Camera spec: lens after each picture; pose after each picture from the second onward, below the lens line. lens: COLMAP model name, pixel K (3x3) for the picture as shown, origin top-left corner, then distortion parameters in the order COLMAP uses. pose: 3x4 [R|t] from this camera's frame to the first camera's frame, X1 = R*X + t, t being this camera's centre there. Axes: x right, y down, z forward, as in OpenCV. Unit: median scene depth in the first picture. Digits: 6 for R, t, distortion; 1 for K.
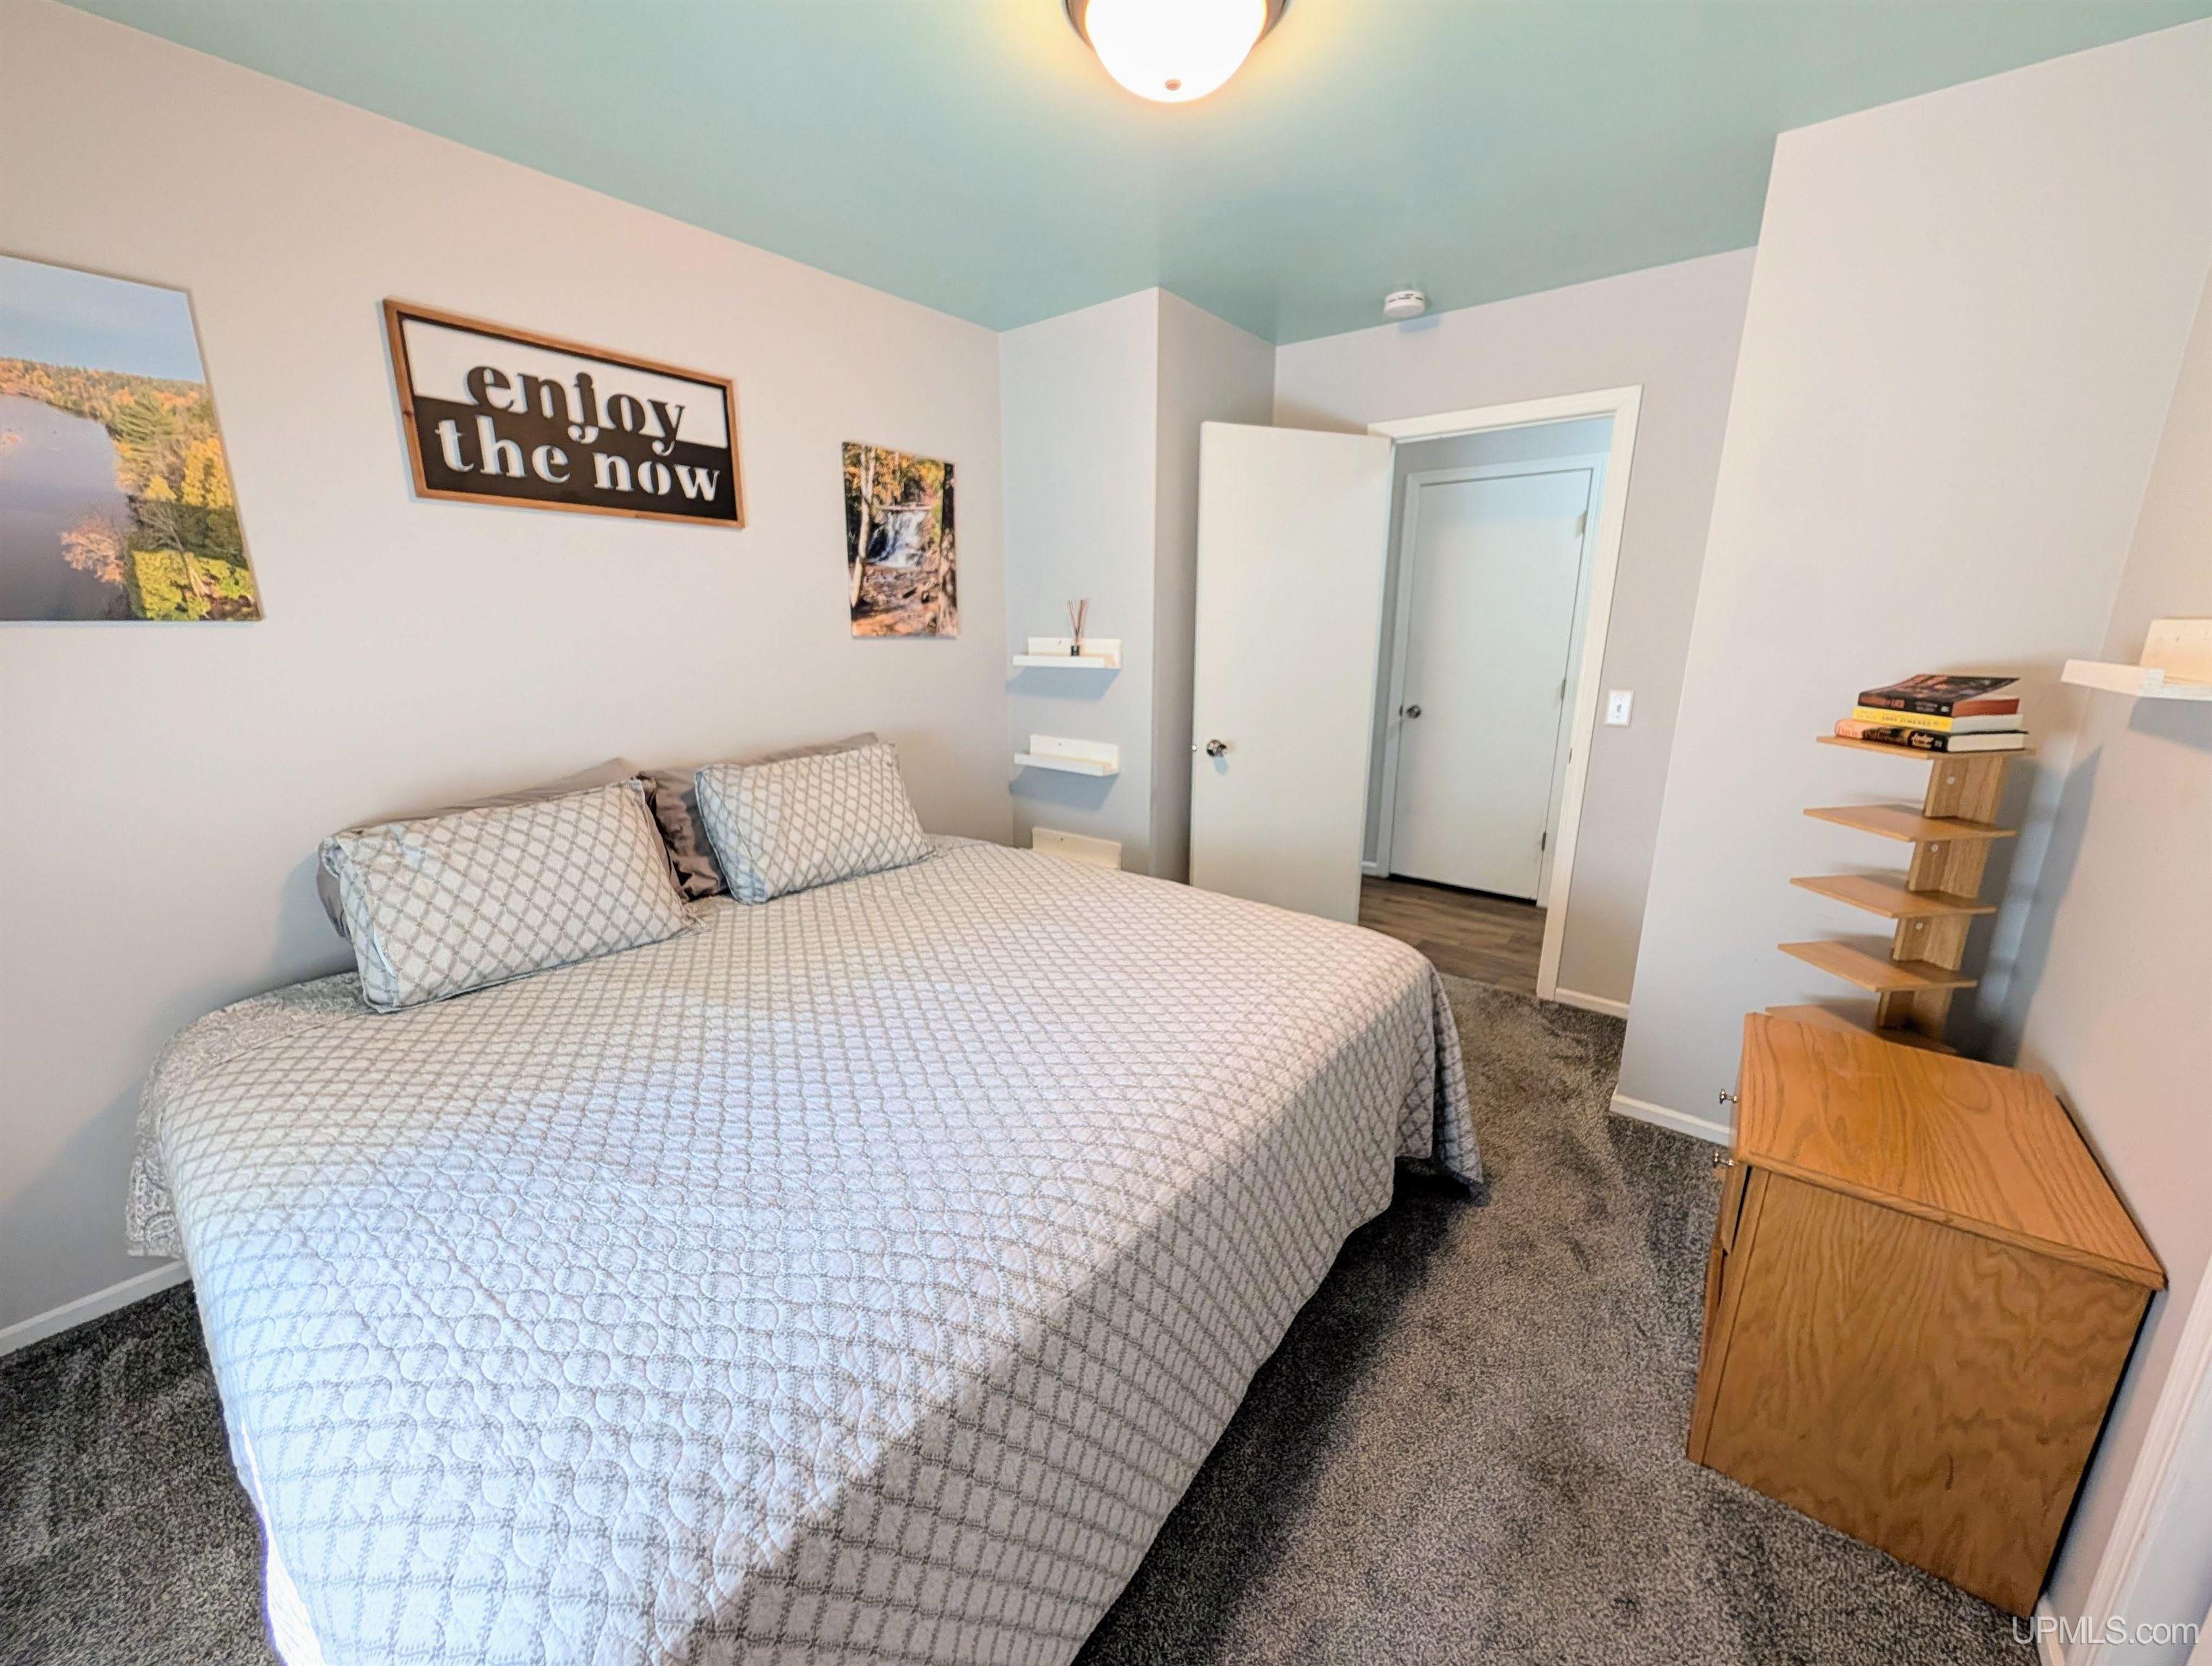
lens RADIAL K [[853.0, 0, 1110.7], [0, 853.0, 831.5], [0, 0, 1]] dist [0.001424, -0.000153]
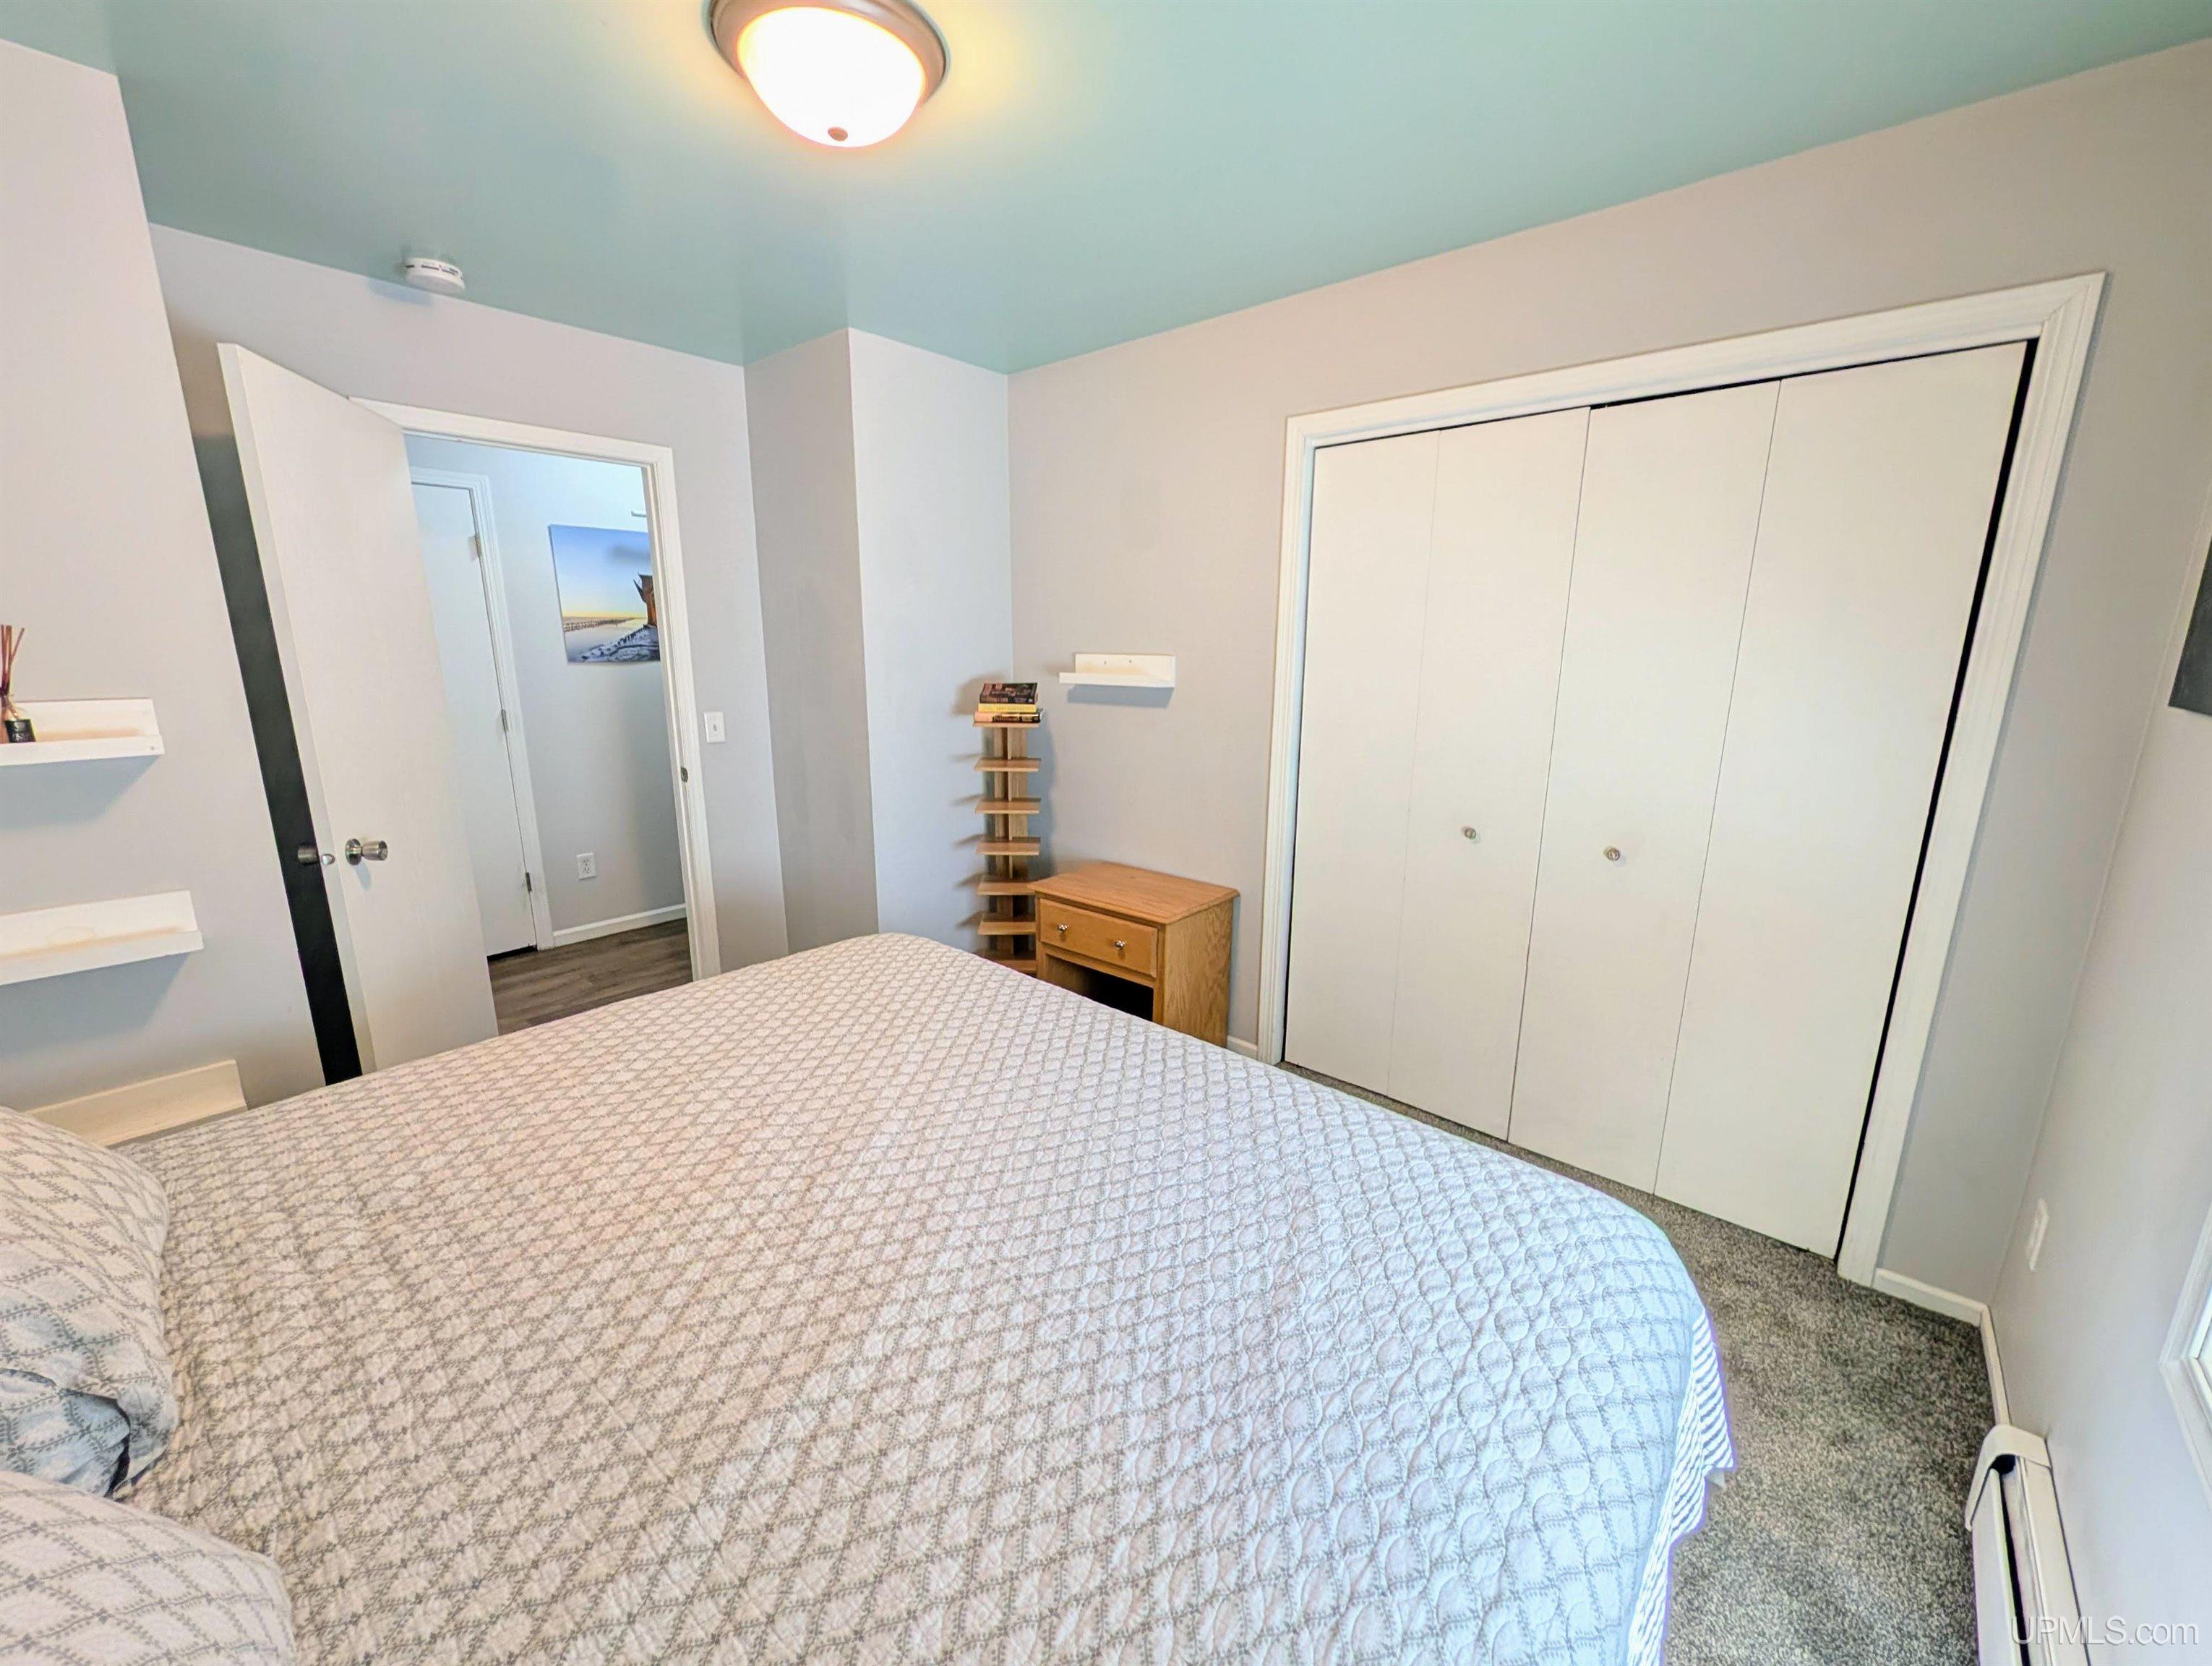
lens RADIAL K [[853.0, 0, 1110.7], [0, 853.0, 831.5], [0, 0, 1]] dist [0.001424, -0.000153]
pose [[0.051495, -0.221376, 0.973828, -0.892901], [0.232206, 0.951051, 0.203920, -0.201471], [-0.971303, 0.215628, 0.100379, 0.652910]]
